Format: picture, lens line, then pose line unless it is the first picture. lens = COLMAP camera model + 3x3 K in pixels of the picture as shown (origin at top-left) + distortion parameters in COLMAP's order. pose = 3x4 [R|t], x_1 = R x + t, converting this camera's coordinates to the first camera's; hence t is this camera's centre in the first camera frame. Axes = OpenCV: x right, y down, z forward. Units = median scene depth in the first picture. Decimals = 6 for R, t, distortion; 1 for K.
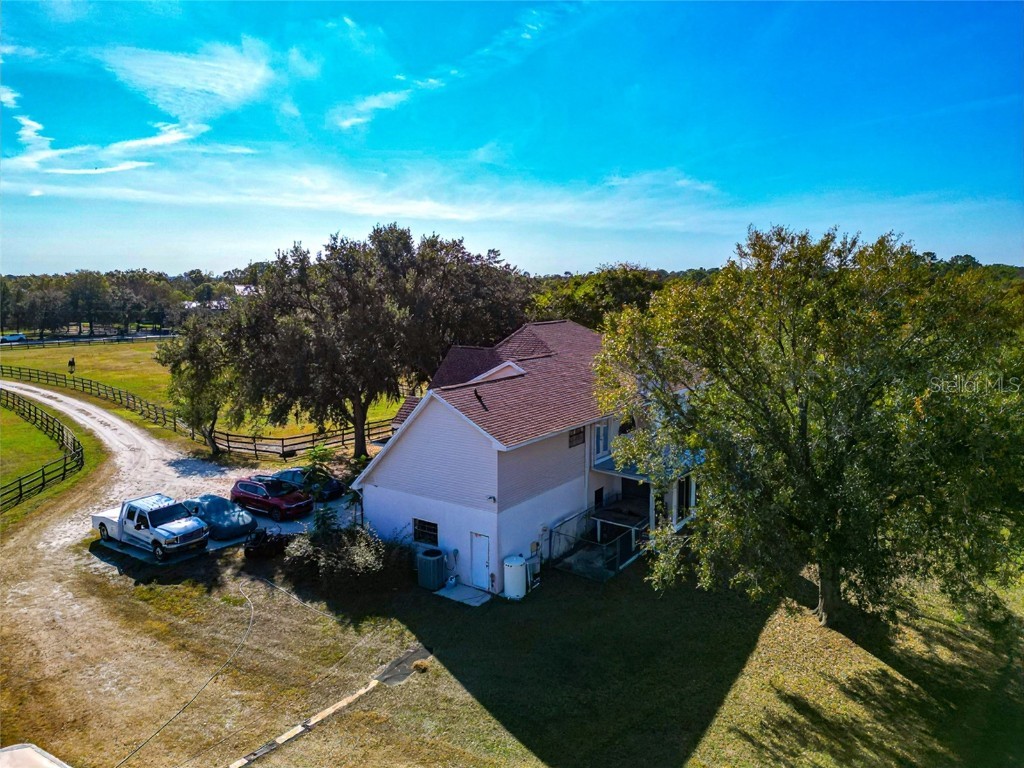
lens RADIAL K [[714.7, 0, 512.0], [0, 714.7, 384.0], [0, 0, 1]] dist [0.069309, -0.063581]
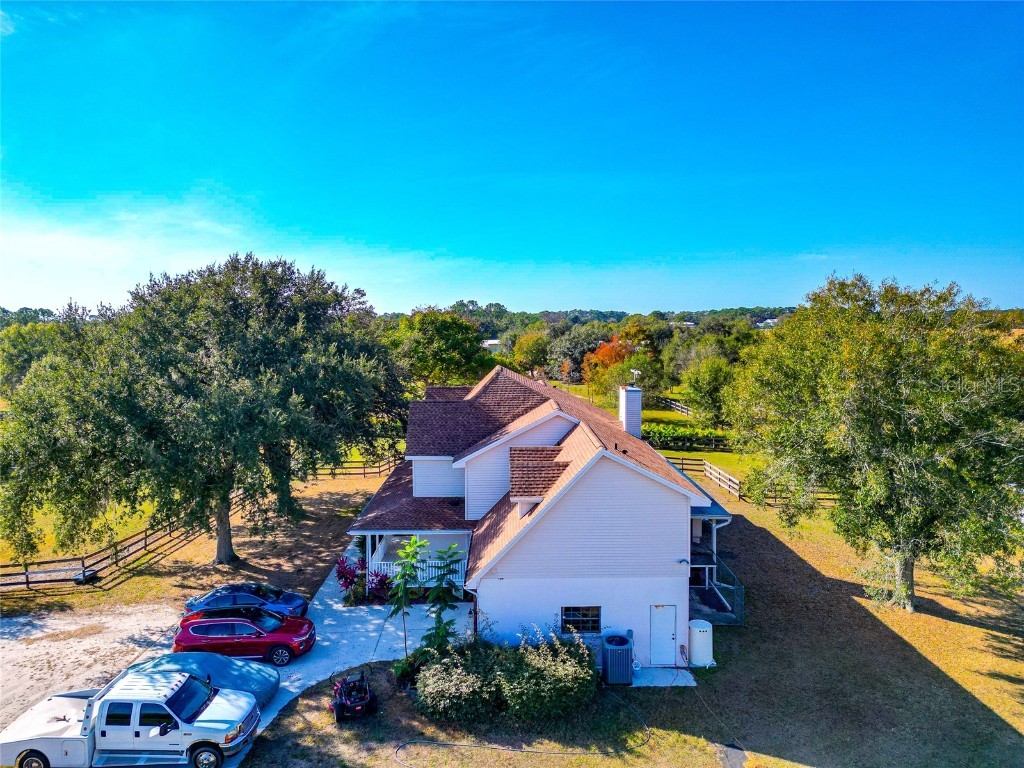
lens RADIAL K [[714.7, 0, 512.0], [0, 714.7, 384.0], [0, 0, 1]] dist [0.069309, -0.063581]
pose [[0.815941, -0.059525, 0.575063, -0.673405], [0.094679, 0.995014, -0.031342, -0.054307], [-0.570330, 0.080020, 0.817508, 0.329967]]
